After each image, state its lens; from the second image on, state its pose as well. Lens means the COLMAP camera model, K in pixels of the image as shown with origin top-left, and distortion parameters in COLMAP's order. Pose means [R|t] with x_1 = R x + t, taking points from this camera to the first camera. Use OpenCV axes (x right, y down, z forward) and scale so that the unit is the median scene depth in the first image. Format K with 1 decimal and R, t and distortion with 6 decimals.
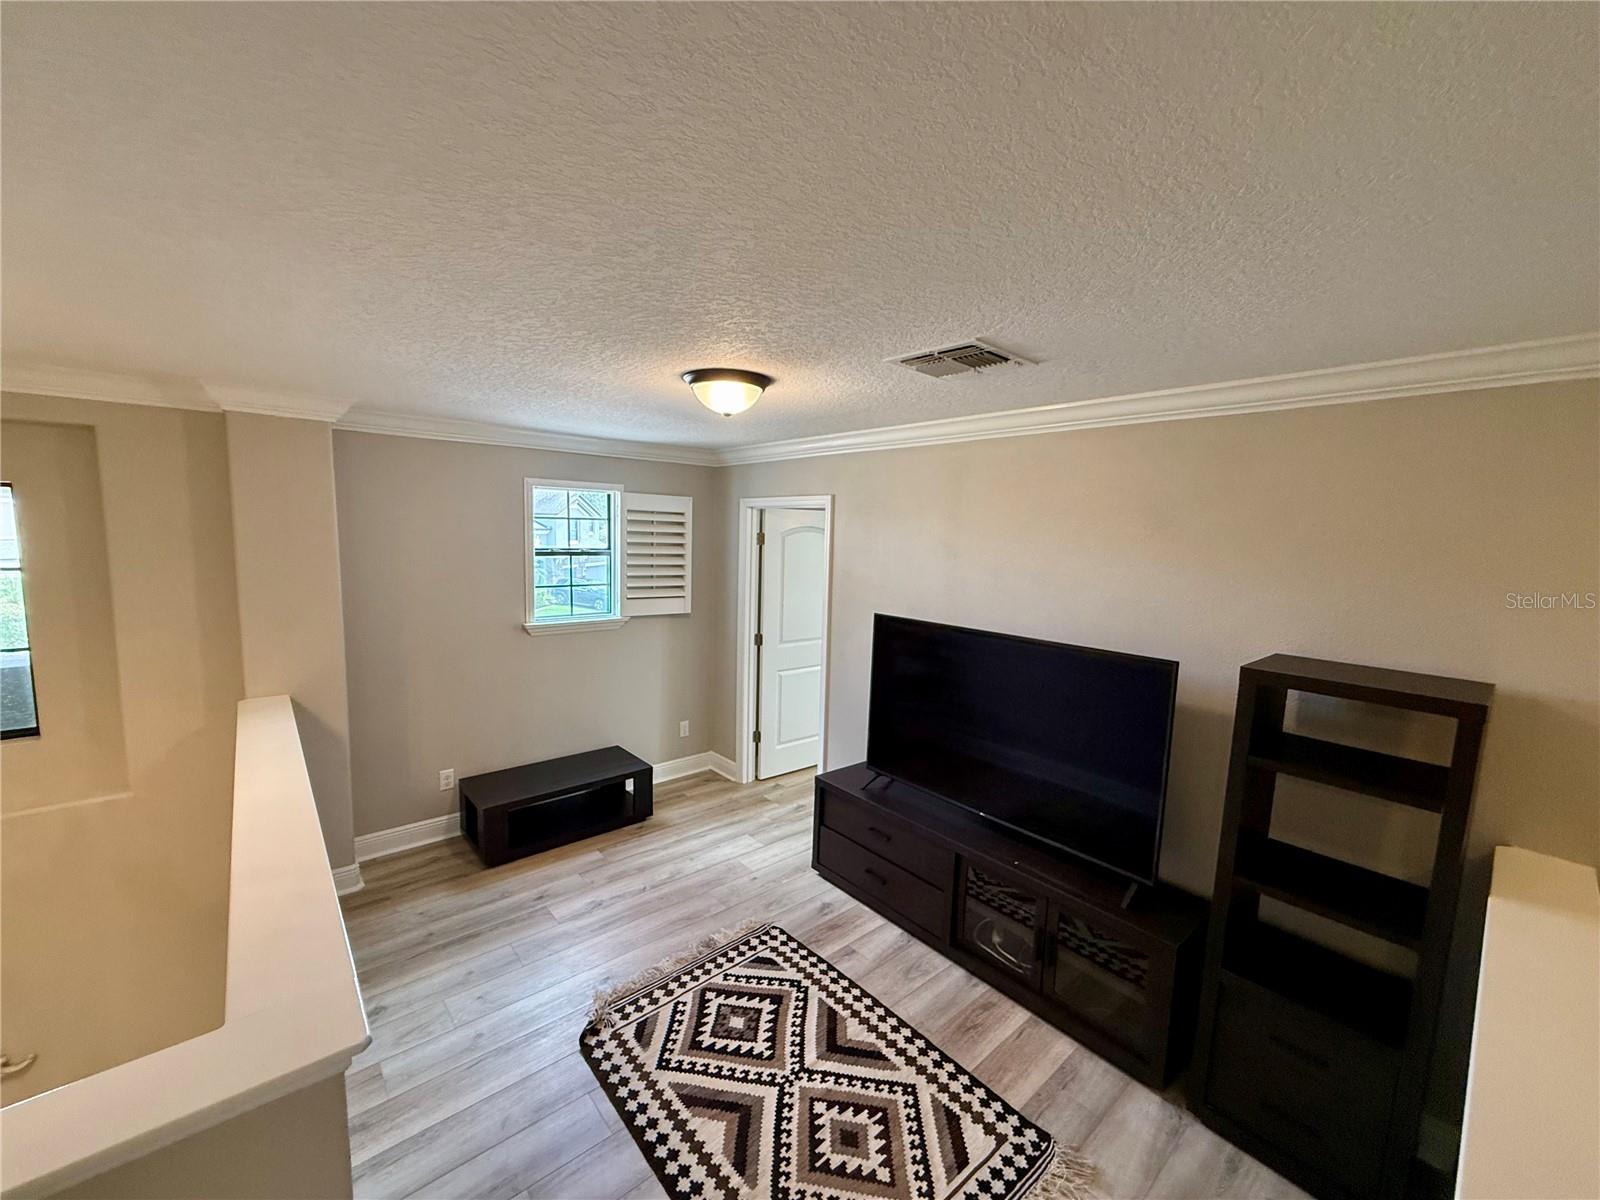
lens RADIAL K [[635.7, 0, 798.5], [0, 635.7, 603.9], [0, 0, 1]] dist [0.000895, 0.000135]
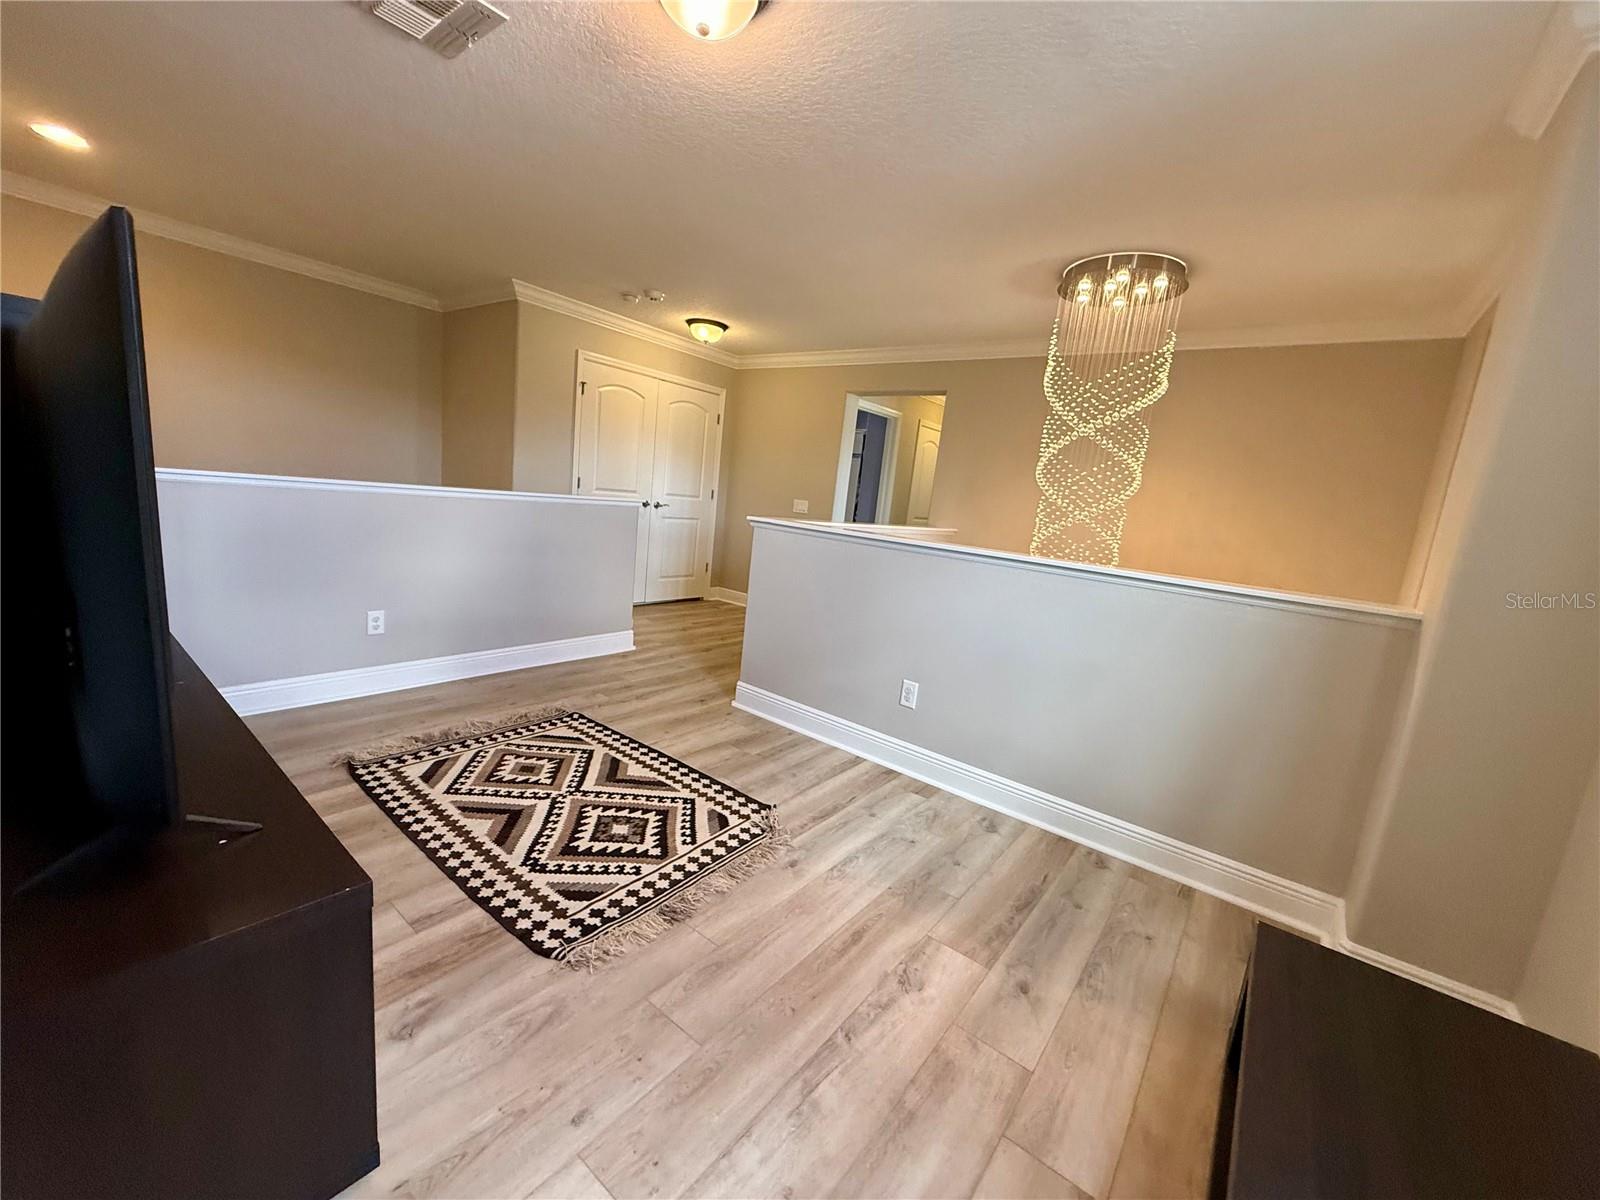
lens RADIAL K [[635.7, 0, 800.8], [0, 635.7, 603.6], [0, 0, 1]] dist [0.000895, 0.000135]
pose [[-0.971633, -0.094776, -0.216672, -0.142373], [-0.154106, 0.948696, 0.276091, 0.080750], [0.179390, 0.301650, -0.936390, 2.135376]]
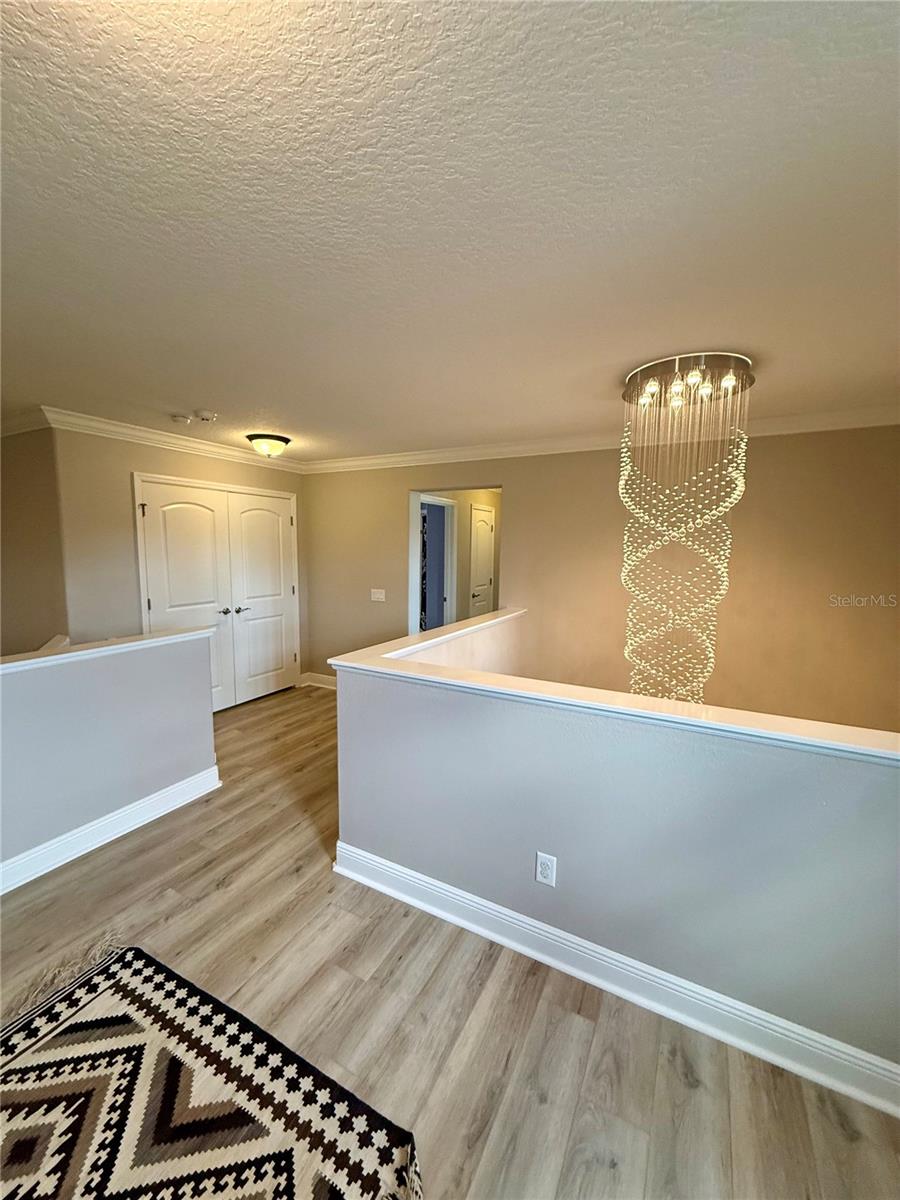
lens RADIAL K [[476.8, 0, 449.6], [0, 476.8, 597.8], [0, 0, 1]] dist [0.000895, 0.000135]
pose [[-0.933151, 0.000167, -0.359486, -0.211209], [-0.079163, 0.975357, 0.205942, -0.039412], [0.350661, 0.220633, -0.910142, 1.557941]]
